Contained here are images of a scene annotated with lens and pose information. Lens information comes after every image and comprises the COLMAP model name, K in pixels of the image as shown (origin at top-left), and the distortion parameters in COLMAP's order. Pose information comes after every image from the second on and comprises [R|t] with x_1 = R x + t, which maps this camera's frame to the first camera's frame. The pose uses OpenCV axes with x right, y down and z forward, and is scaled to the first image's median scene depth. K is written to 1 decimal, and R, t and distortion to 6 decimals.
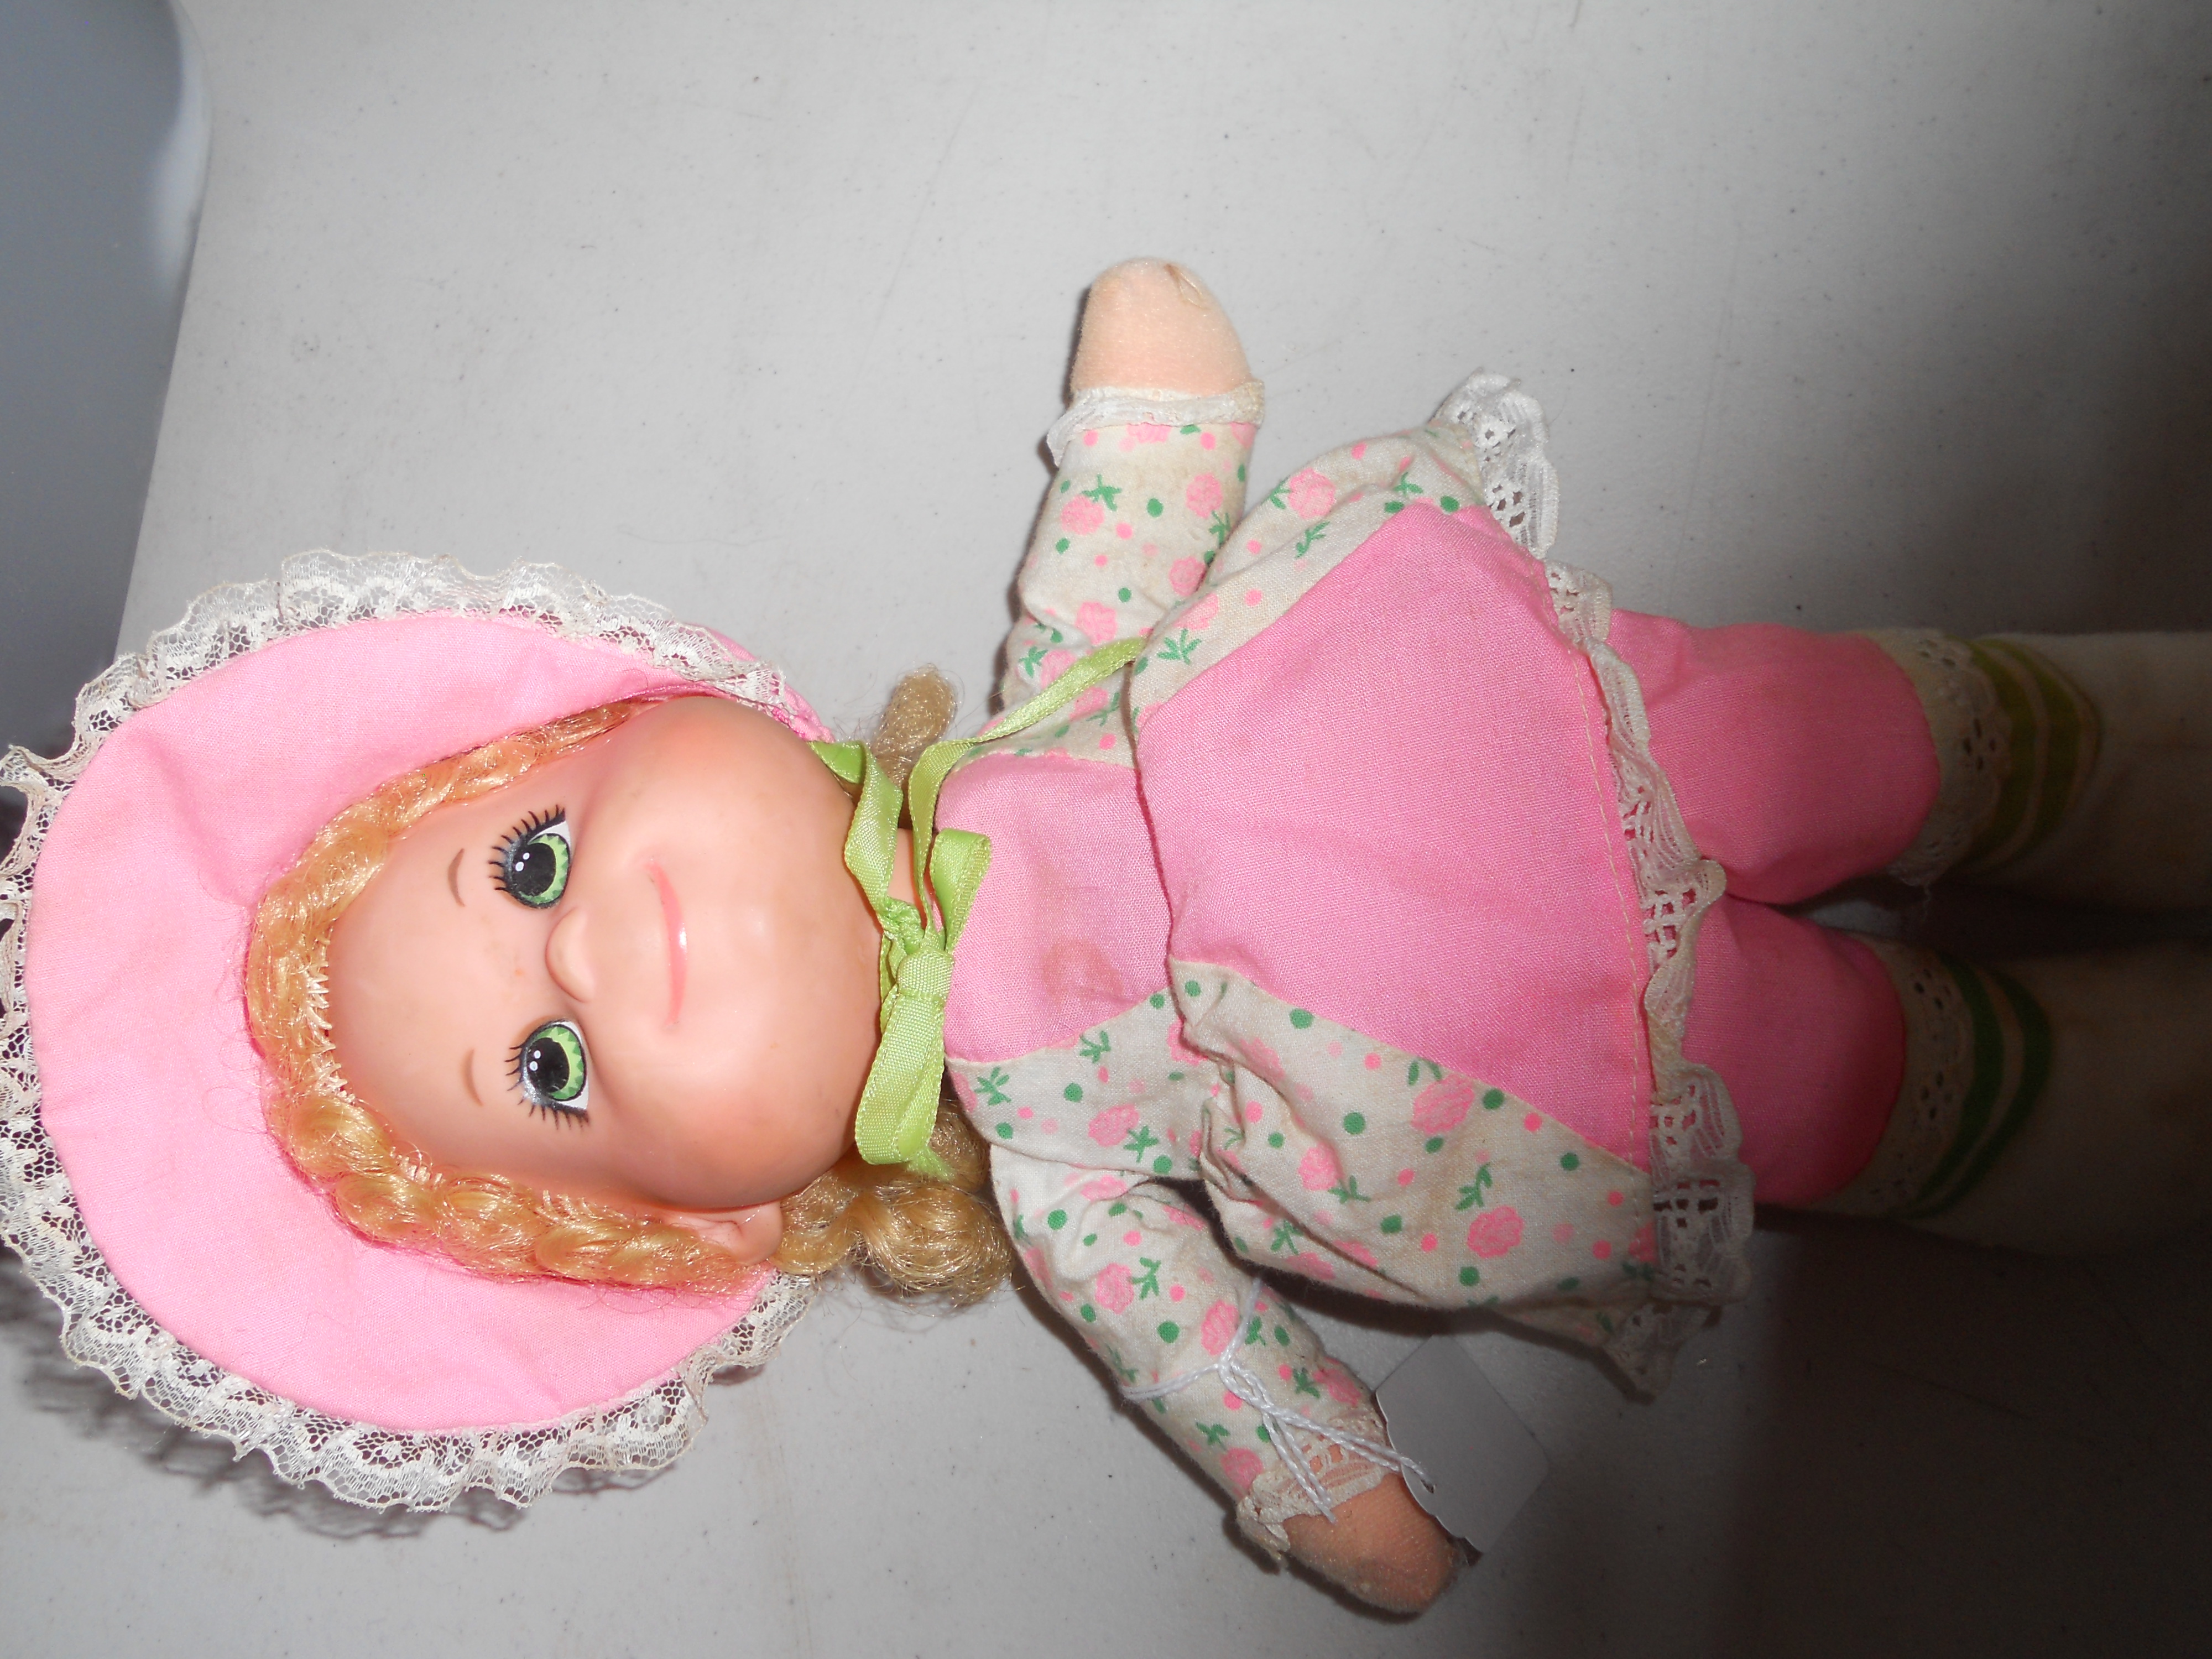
lens RADIAL K [[2070.4, 0, 1097.5], [0, 2070.4, 786.9], [0, 0, 1]] dist [-0.128677, 1.611235]
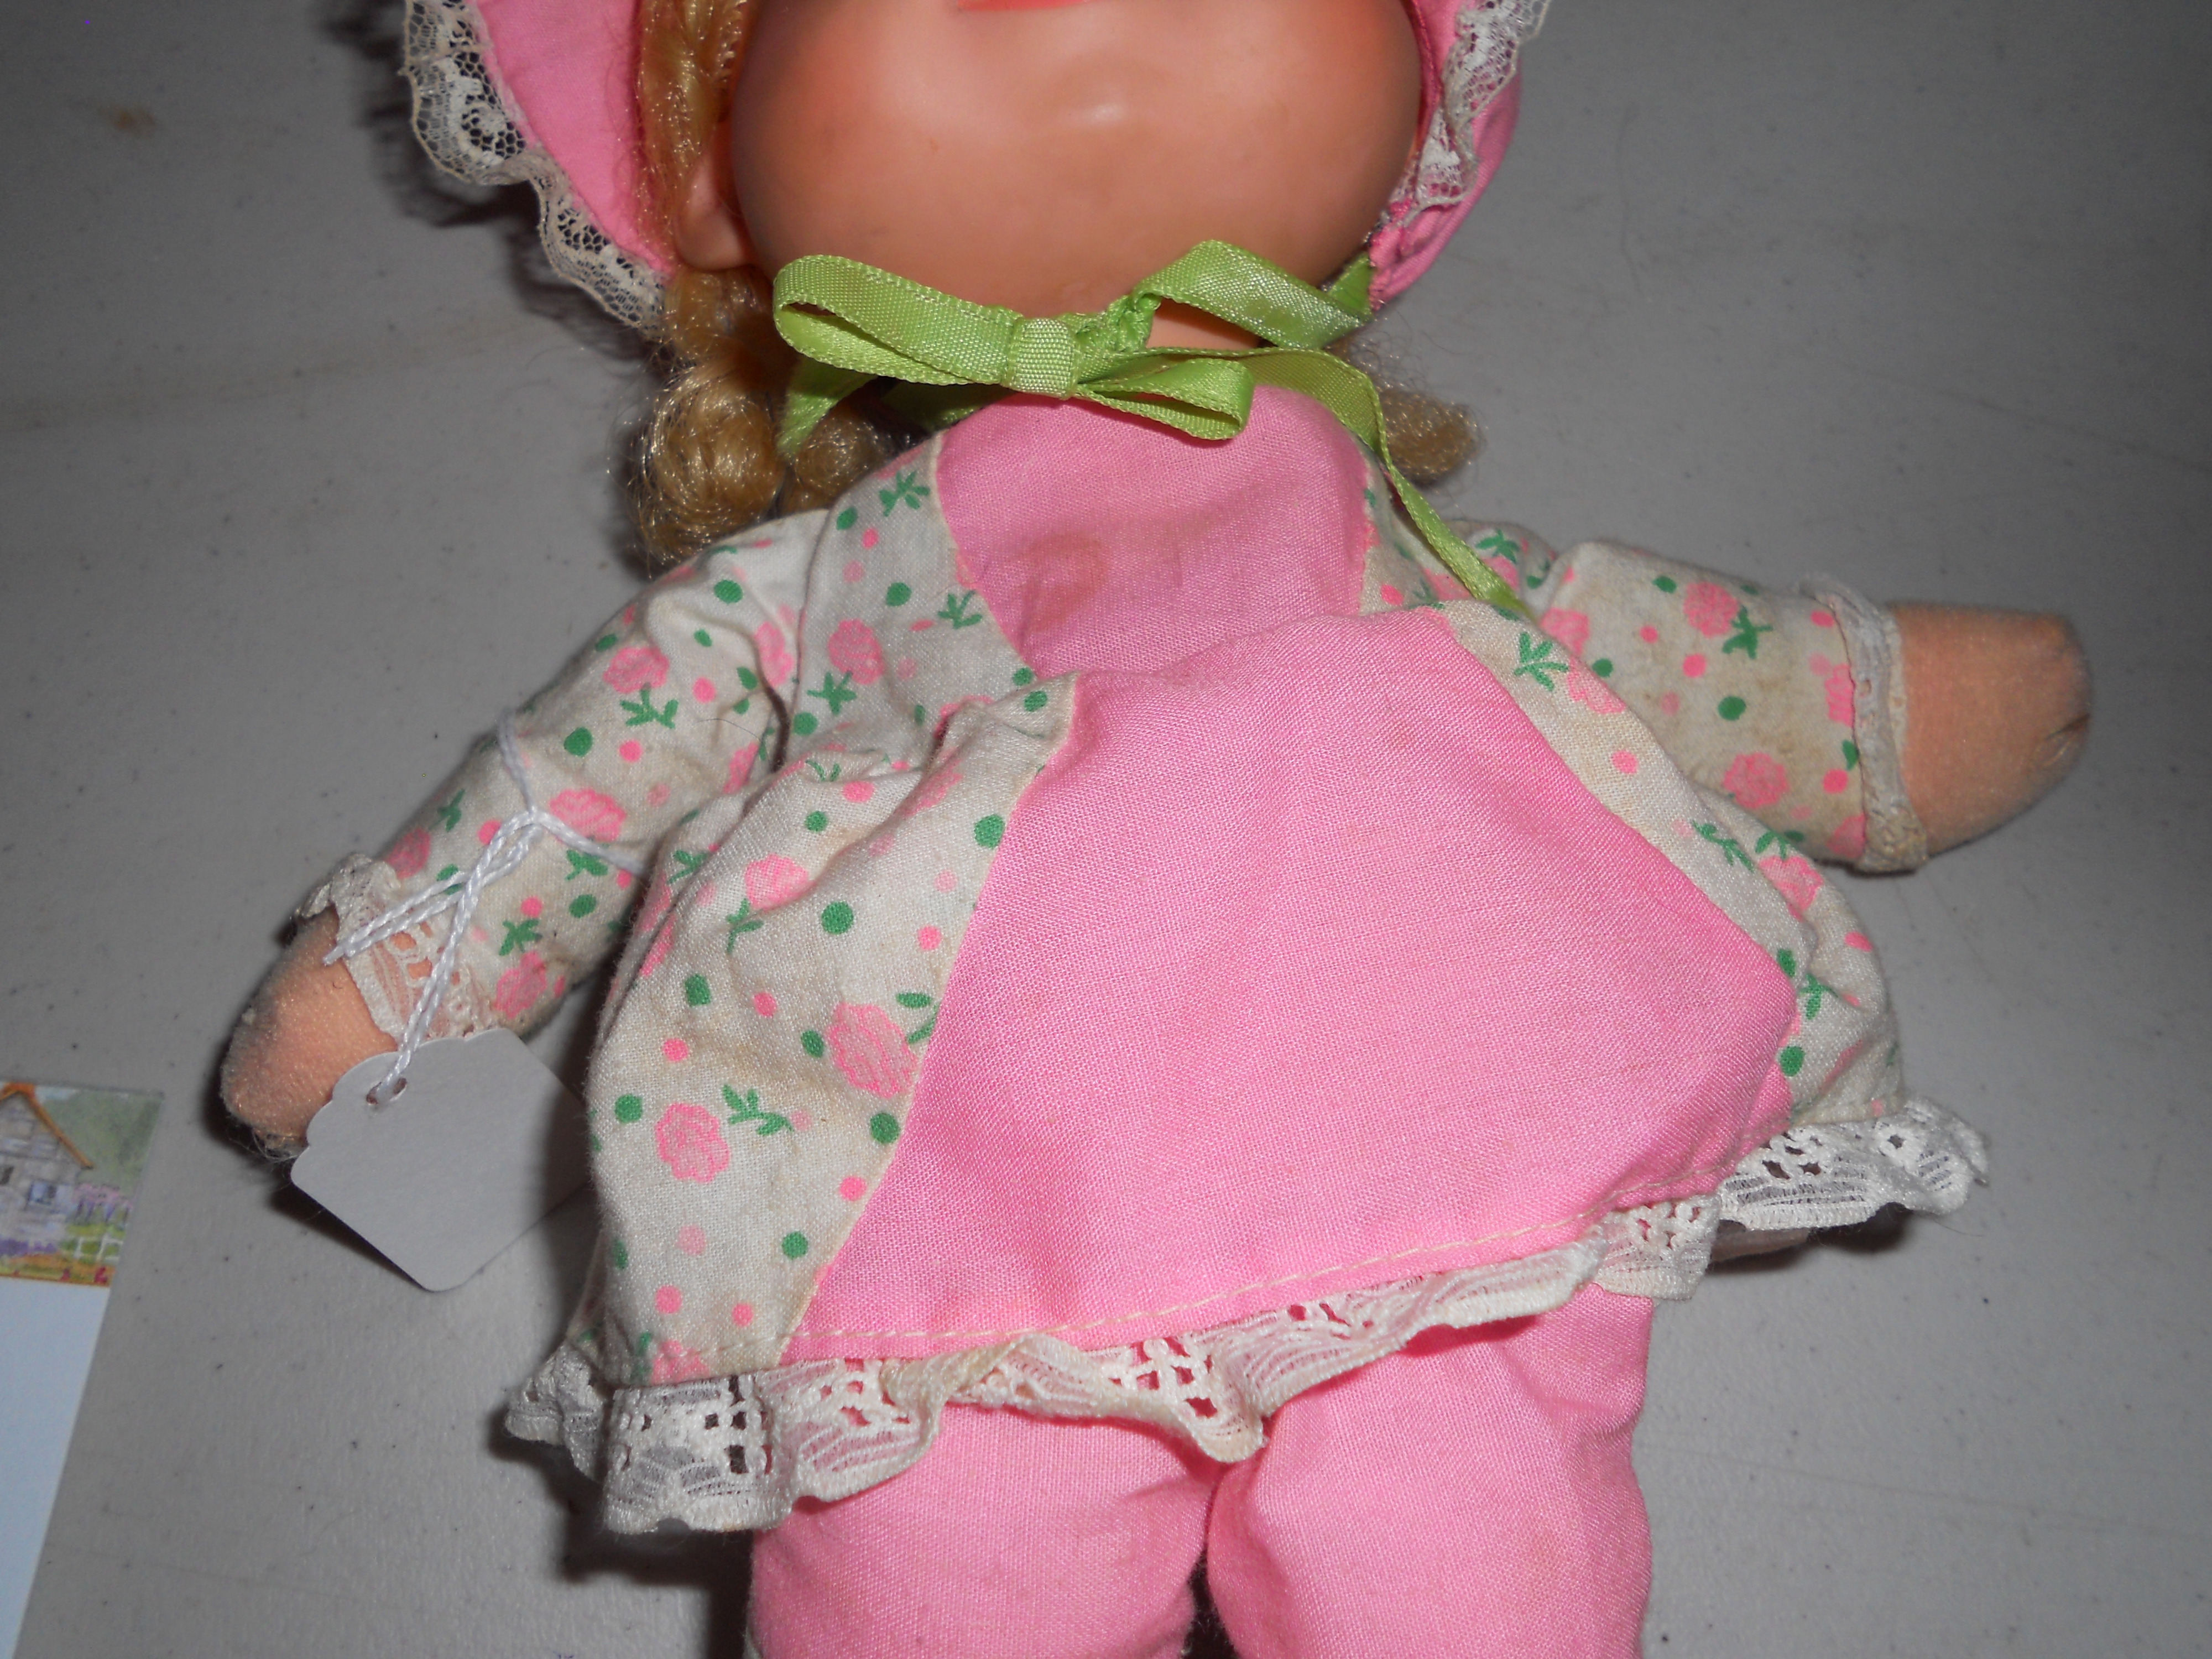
lens RADIAL K [[2087.9, 0, 1106.0], [0, 2087.9, 829.5], [0, 0, 1]] dist [0.039902, 0.006497]
pose [[0.054691, 0.993528, -0.099551, 0.147840], [-0.991072, 0.066154, 0.115756, -0.002648], [0.121593, 0.092332, 0.988276, 0.300486]]
